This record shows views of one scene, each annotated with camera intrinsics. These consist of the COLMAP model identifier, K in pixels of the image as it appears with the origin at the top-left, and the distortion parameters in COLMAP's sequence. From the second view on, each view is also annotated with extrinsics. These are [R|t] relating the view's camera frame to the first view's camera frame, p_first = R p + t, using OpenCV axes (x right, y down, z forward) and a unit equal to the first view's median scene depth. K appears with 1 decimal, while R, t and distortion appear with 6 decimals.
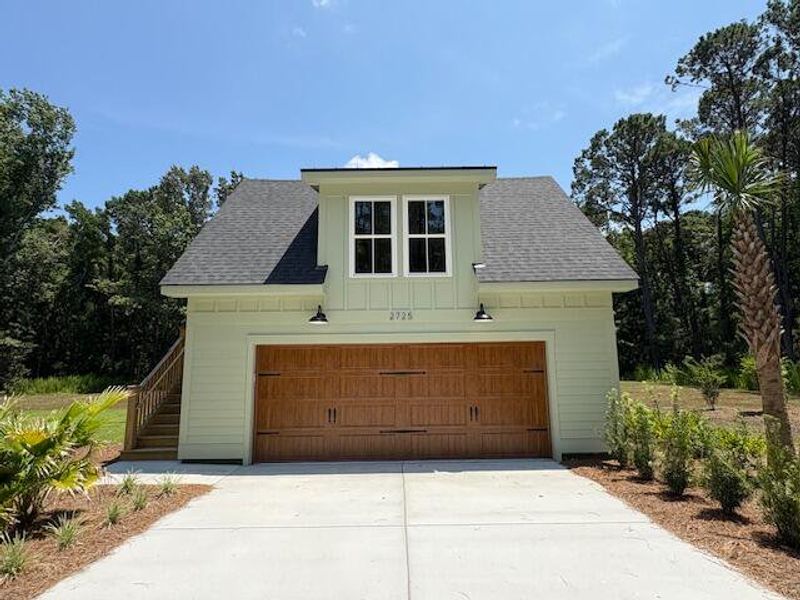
lens RADIAL K [[421.0, 0, 399.6], [0, 421.0, 310.2], [0, 0, 1]] dist [-0.000005, 0.000247]
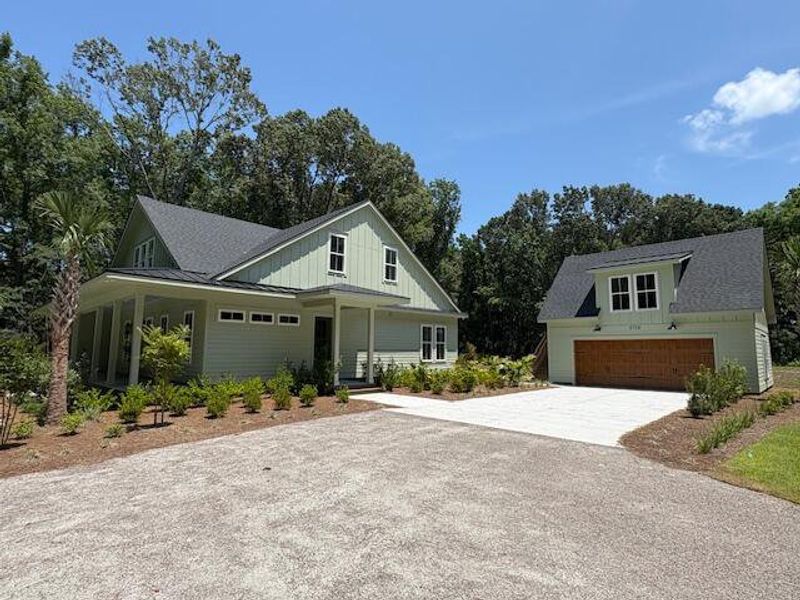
lens RADIAL K [[428.1, 0, 400.2], [0, 428.1, 299.3], [0, 0, 1]] dist [0.003098, 0.001280]
pose [[0.711506, -0.070469, -0.699138, 0.717709], [0.086448, 0.996179, -0.012432, -0.217010], [0.697342, -0.051594, 0.714879, -1.525690]]
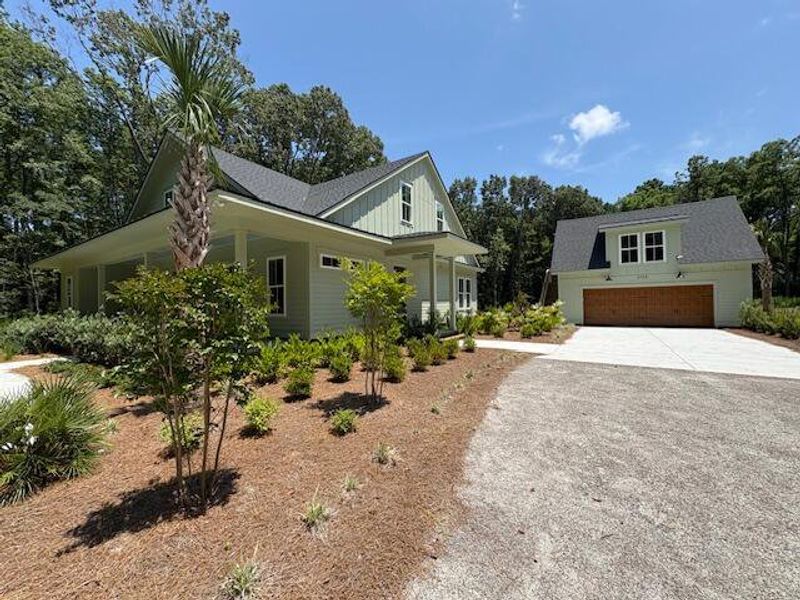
lens RADIAL K [[319.5, 0, 400.9], [0, 319.5, 300.5], [0, 0, 1]] dist [0.000793, 0.000259]
pose [[0.835019, -0.008758, -0.550151, -0.163374], [0.085109, 0.989895, 0.113421, -0.203068], [0.543599, -0.141532, 0.827327, -1.593309]]
